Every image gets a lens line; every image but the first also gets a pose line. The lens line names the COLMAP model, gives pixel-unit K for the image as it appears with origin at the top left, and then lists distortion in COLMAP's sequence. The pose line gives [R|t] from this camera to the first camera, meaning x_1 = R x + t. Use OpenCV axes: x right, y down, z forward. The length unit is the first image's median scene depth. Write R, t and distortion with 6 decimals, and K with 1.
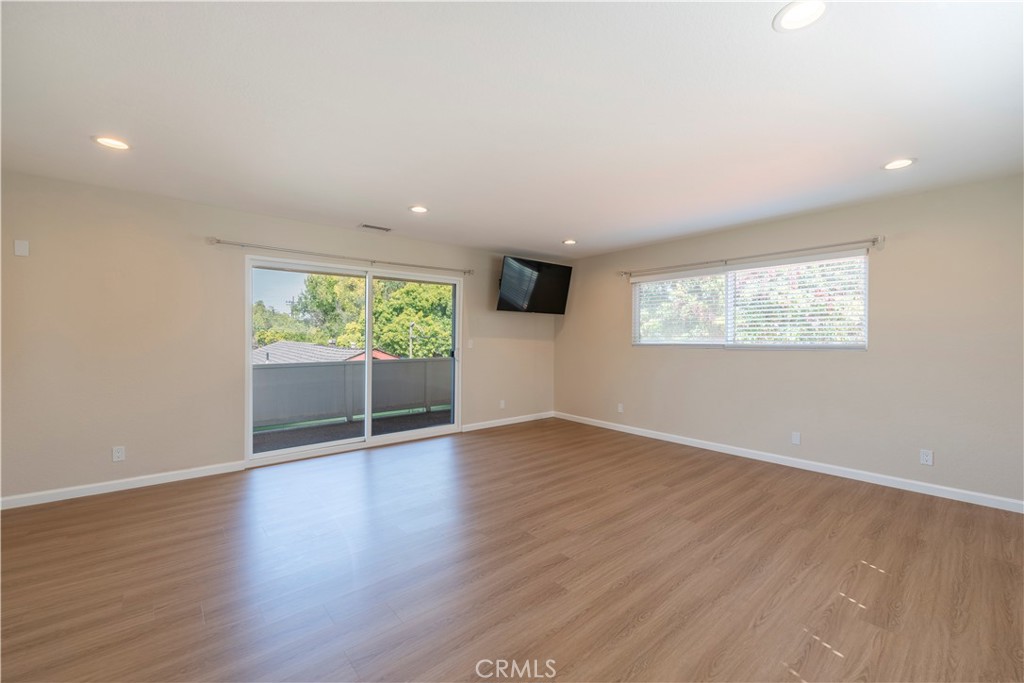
lens RADIAL K [[419.3, 0, 511.8], [0, 419.3, 338.1], [0, 0, 1]] dist [0.000105, -0.001165]
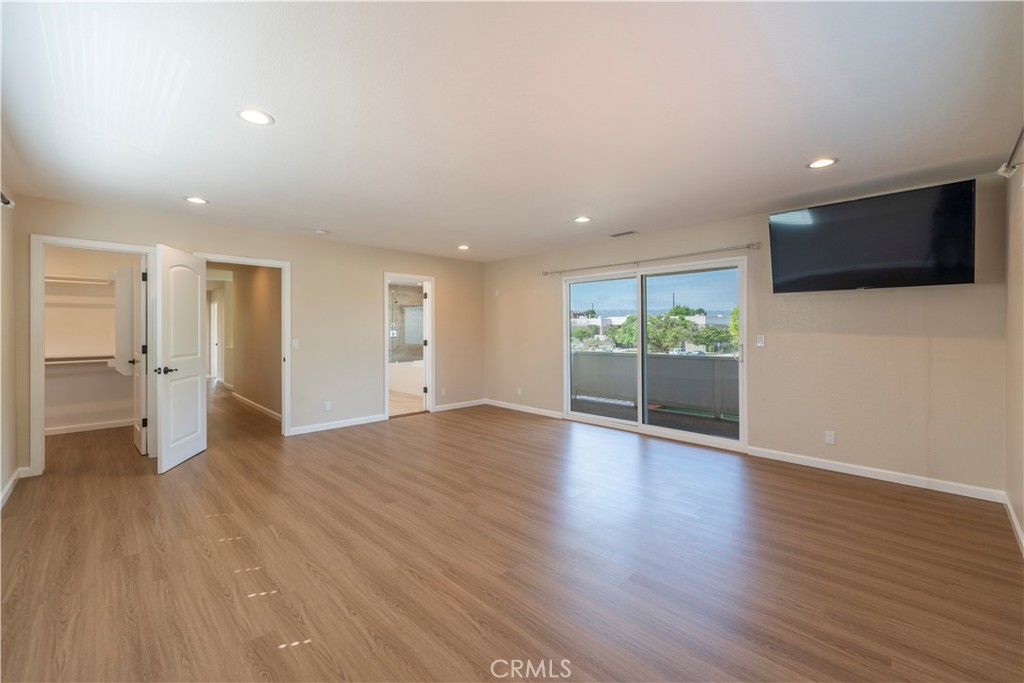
lens RADIAL K [[419.3, 0, 511.4], [0, 419.3, 338.3], [0, 0, 1]] dist [0.000105, -0.001165]
pose [[0.071768, 0.014778, -0.997312, 1.270110], [-0.000884, 0.999891, 0.014753, -0.003762], [0.997421, -0.000178, 0.071773, 1.033615]]
